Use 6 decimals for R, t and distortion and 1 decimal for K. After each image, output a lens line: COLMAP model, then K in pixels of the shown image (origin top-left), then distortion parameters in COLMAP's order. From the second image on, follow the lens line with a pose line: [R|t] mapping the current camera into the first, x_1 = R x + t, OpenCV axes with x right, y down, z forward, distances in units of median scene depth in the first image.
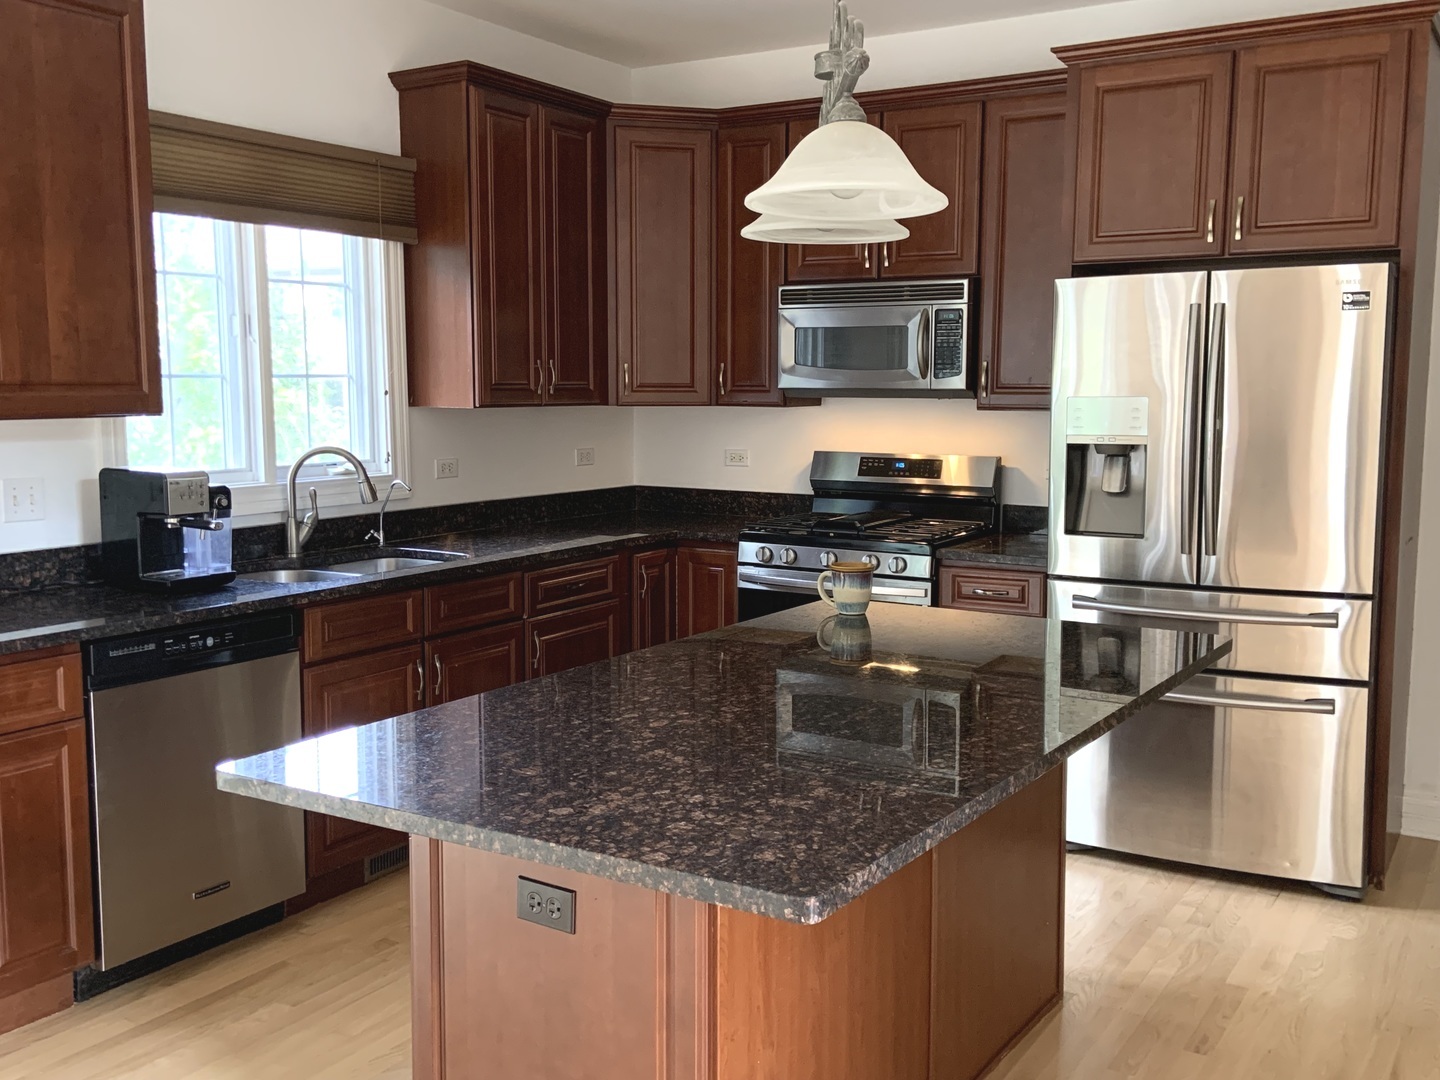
lens RADIAL K [[1416.4, 0, 733.4], [0, 1416.4, 560.3], [0, 0, 1]] dist [0.137606, -0.189099]
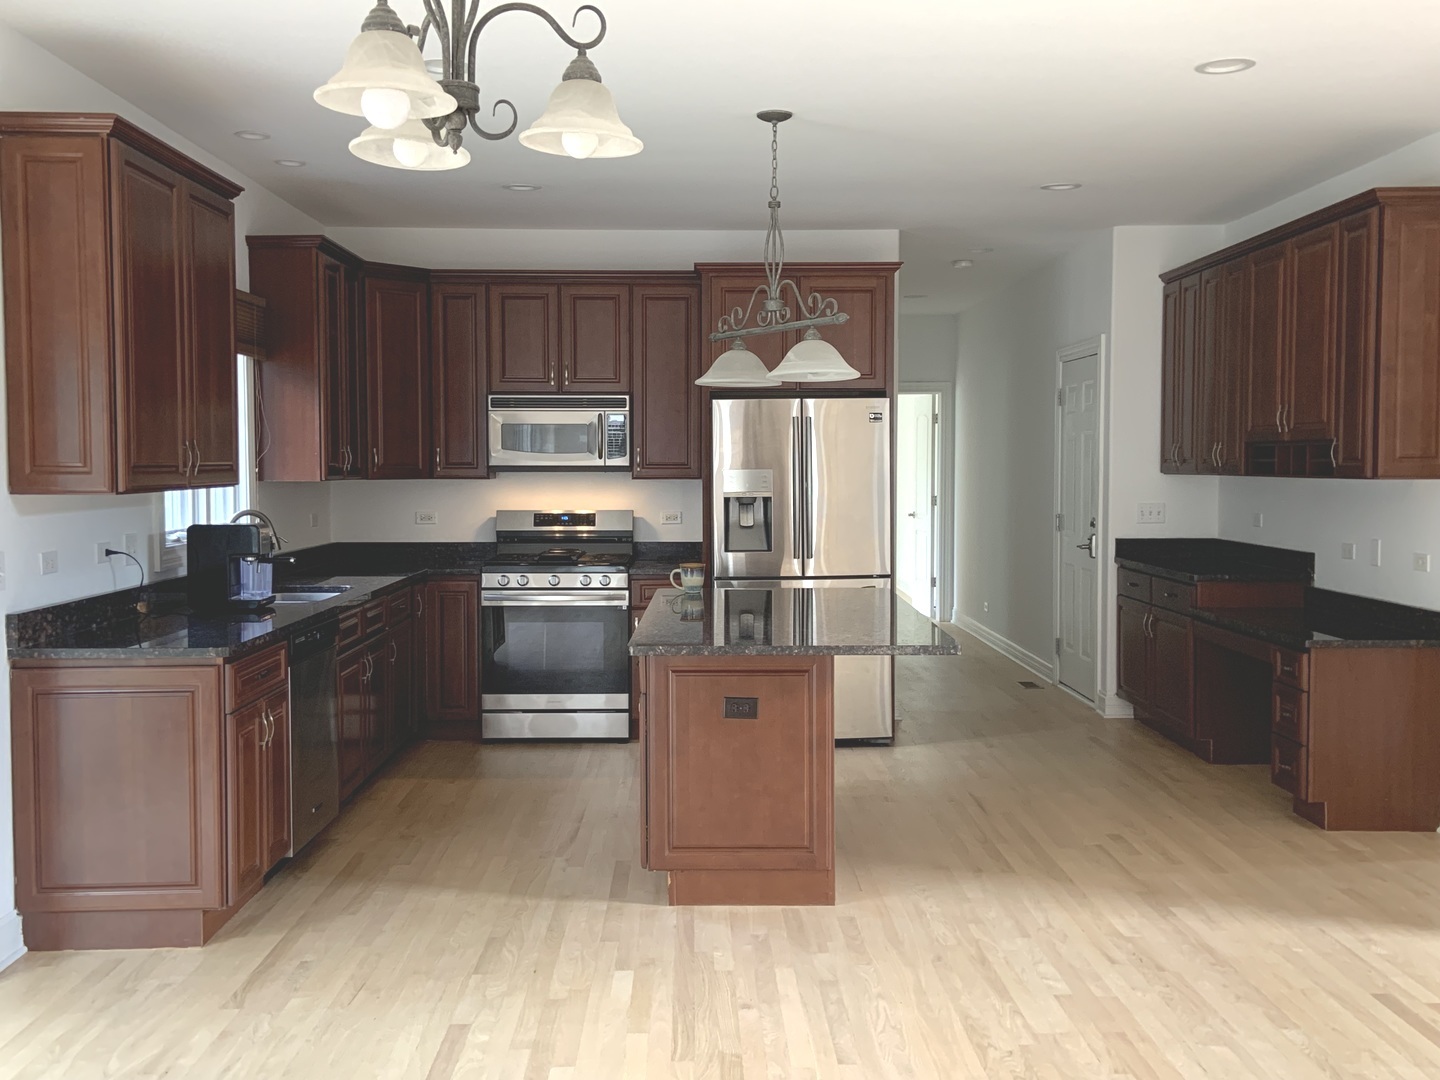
lens RADIAL K [[1416.4, 0, 733.4], [0, 1416.4, 560.3], [0, 0, 1]] dist [0.137606, -0.189099]
pose [[0.841948, -0.042180, 0.537908, -0.645644], [0.073025, 0.996675, -0.036145, 0.051367], [-0.534595, 0.069713, 0.842228, -0.391113]]
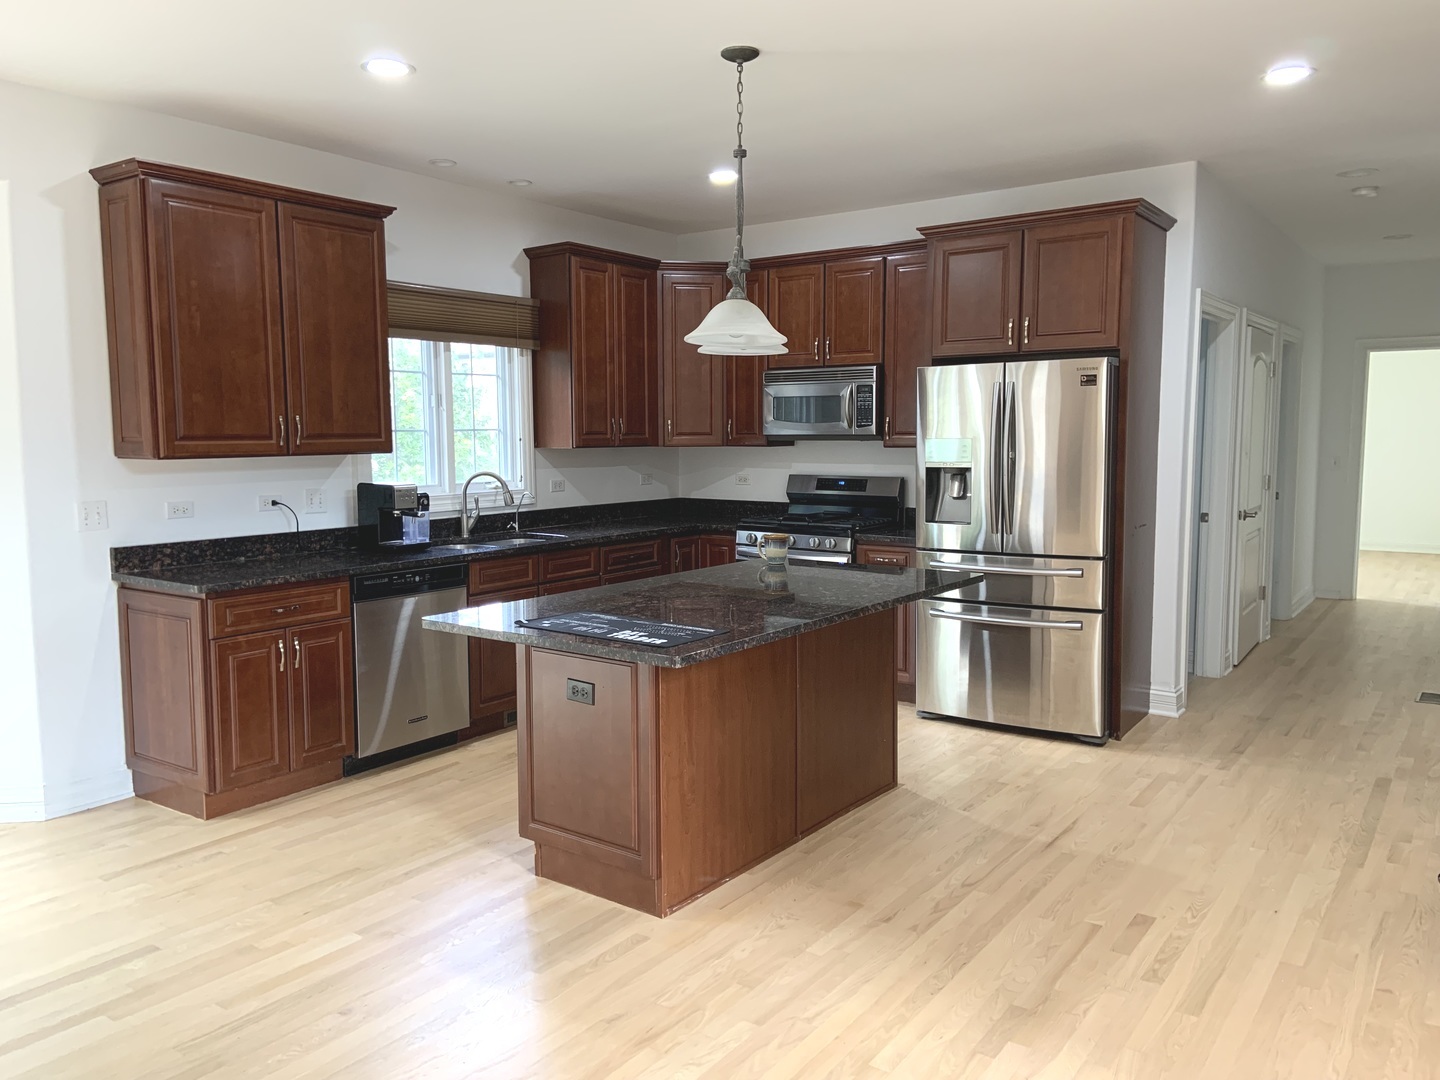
lens RADIAL K [[1088.1, 0, 714.8], [0, 1088.1, 546.4], [0, 0, 1]] dist [0.129550, -0.170593]
pose [[0.996663, 0.000776, -0.081619, 0.093844], [-0.002455, 0.999787, -0.020483, 0.035256], [0.081585, 0.020615, 0.996453, -0.267613]]
